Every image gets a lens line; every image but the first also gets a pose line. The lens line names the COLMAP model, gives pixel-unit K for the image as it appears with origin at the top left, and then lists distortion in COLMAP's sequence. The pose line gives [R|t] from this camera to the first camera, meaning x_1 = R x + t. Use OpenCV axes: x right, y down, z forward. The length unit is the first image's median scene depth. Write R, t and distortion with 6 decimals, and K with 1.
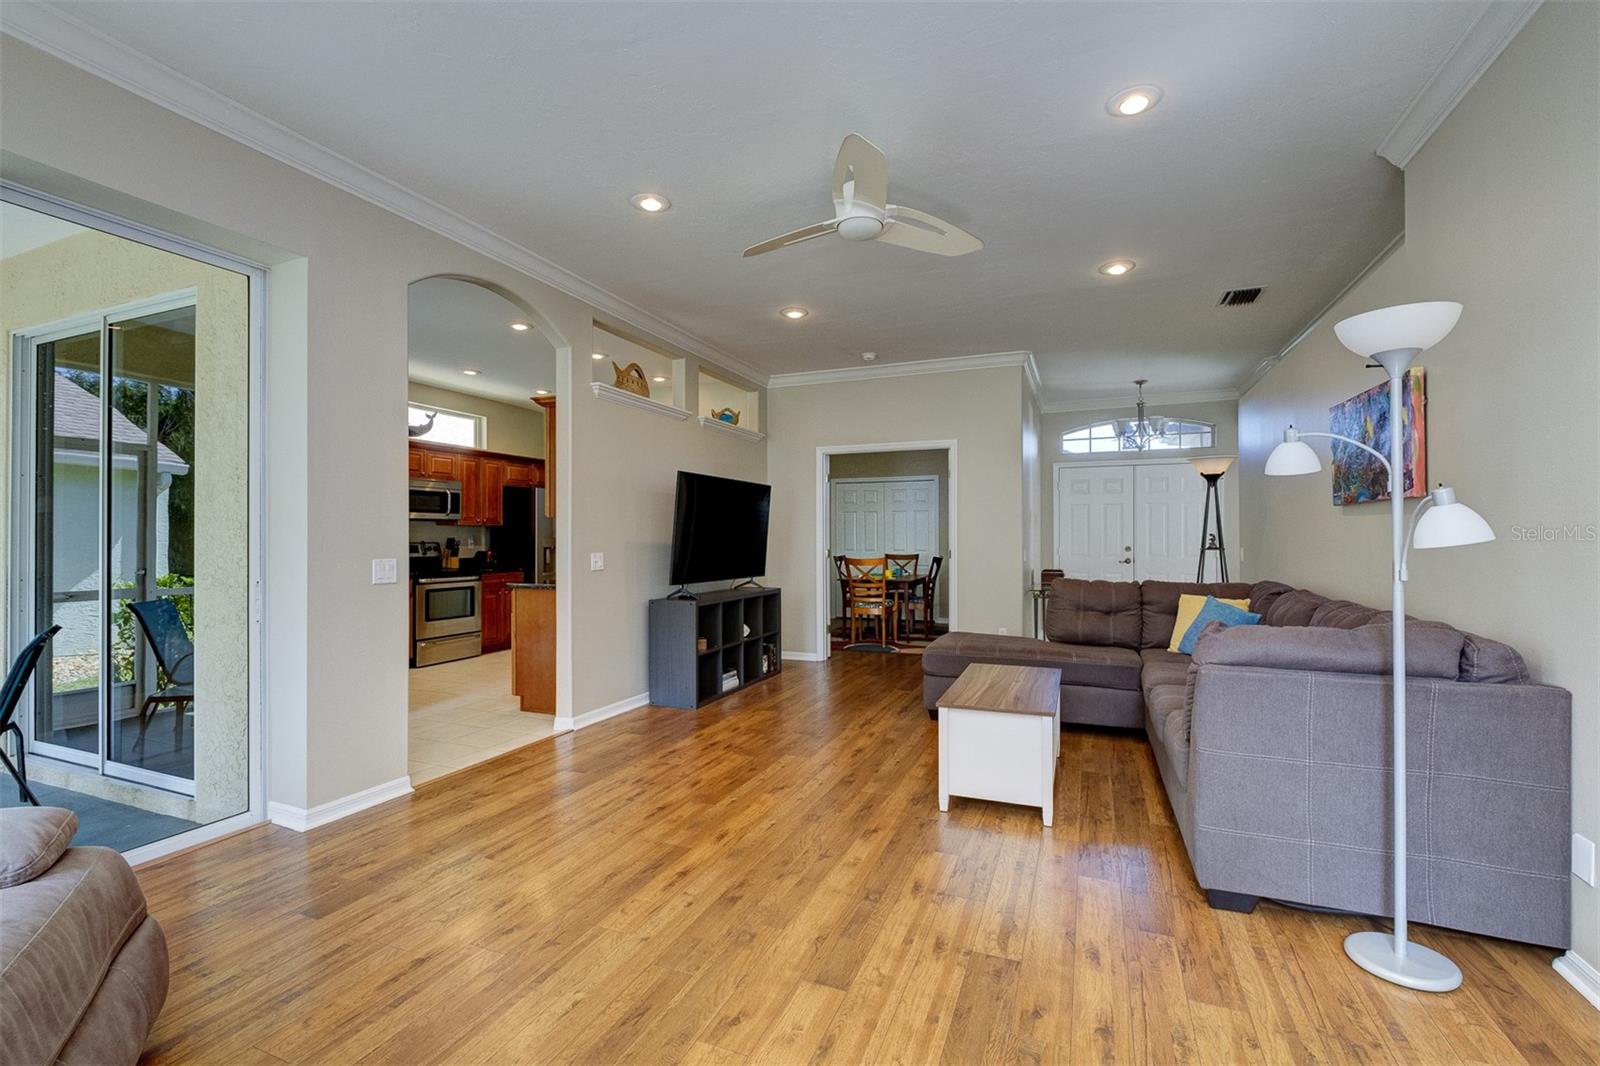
lens RADIAL K [[702.5, 0, 800.0], [0, 702.5, 533.0], [0, 0, 1]] dist [-0.005074, -0.000792]
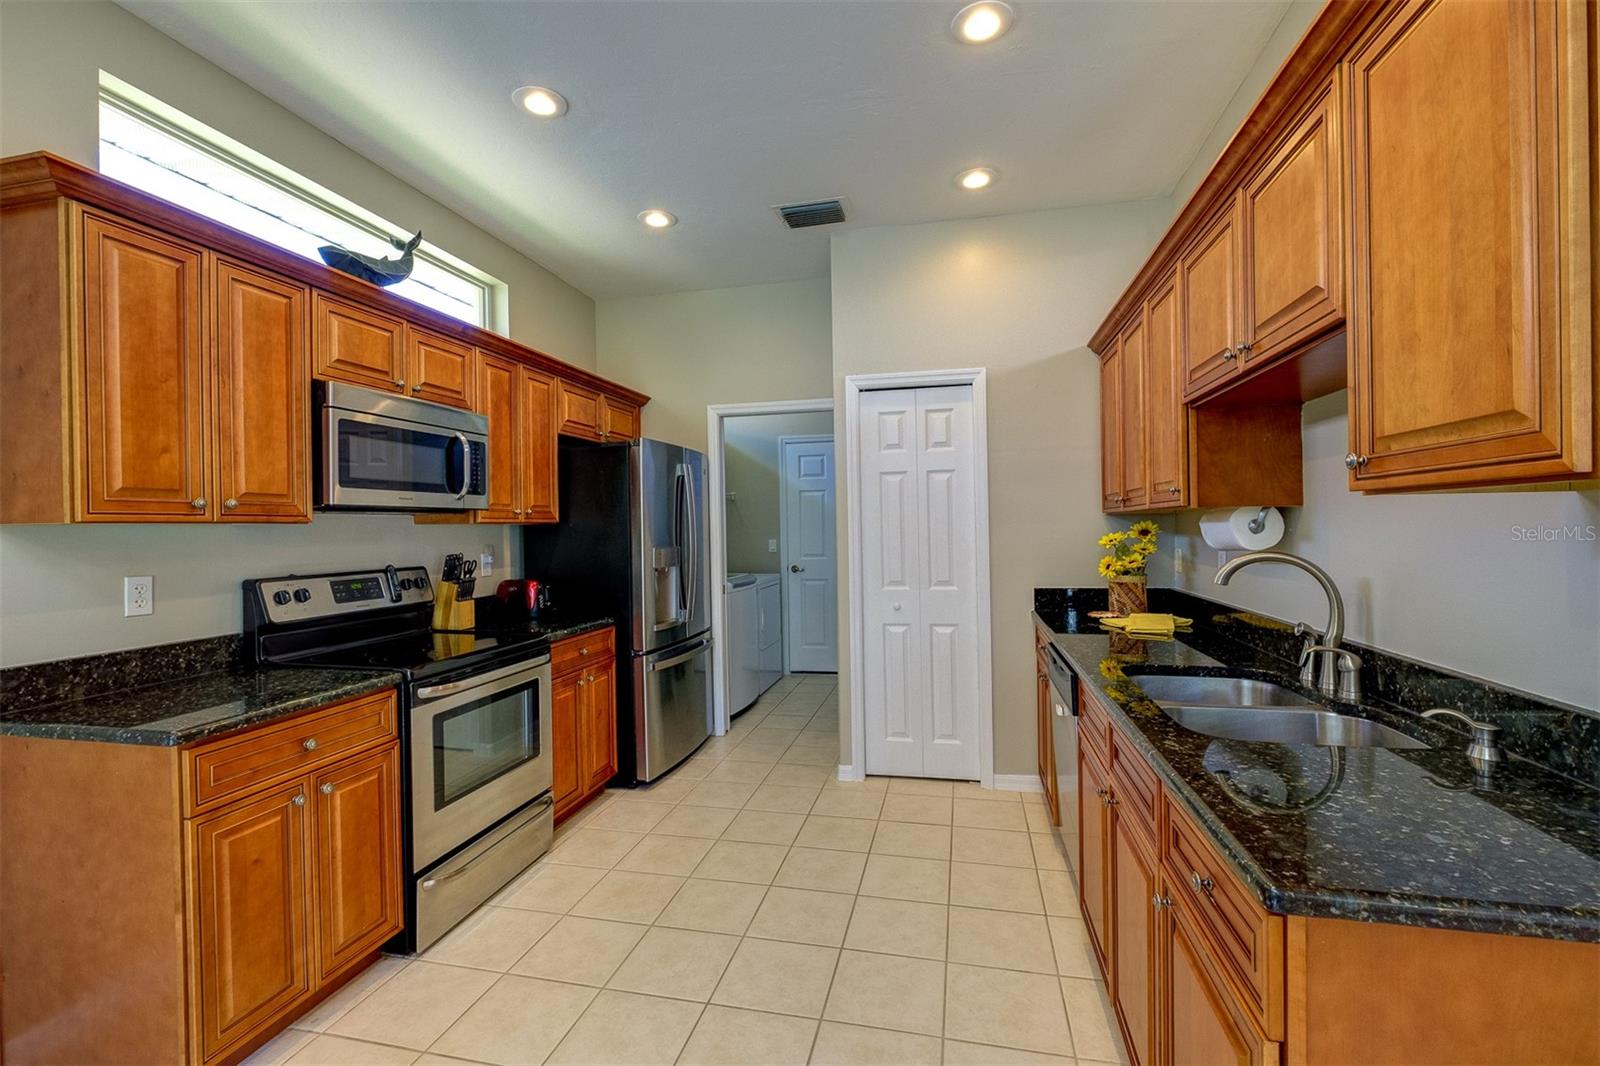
lens RADIAL K [[702.5, 0, 800.0], [0, 702.5, 533.0], [0, 0, 1]] dist [-0.005074, -0.000792]
pose [[0.986433, -0.014113, 0.163556, -0.365715], [0.011776, 0.999814, 0.015255, -0.009586], [-0.163740, -0.013122, 0.986416, 0.562027]]
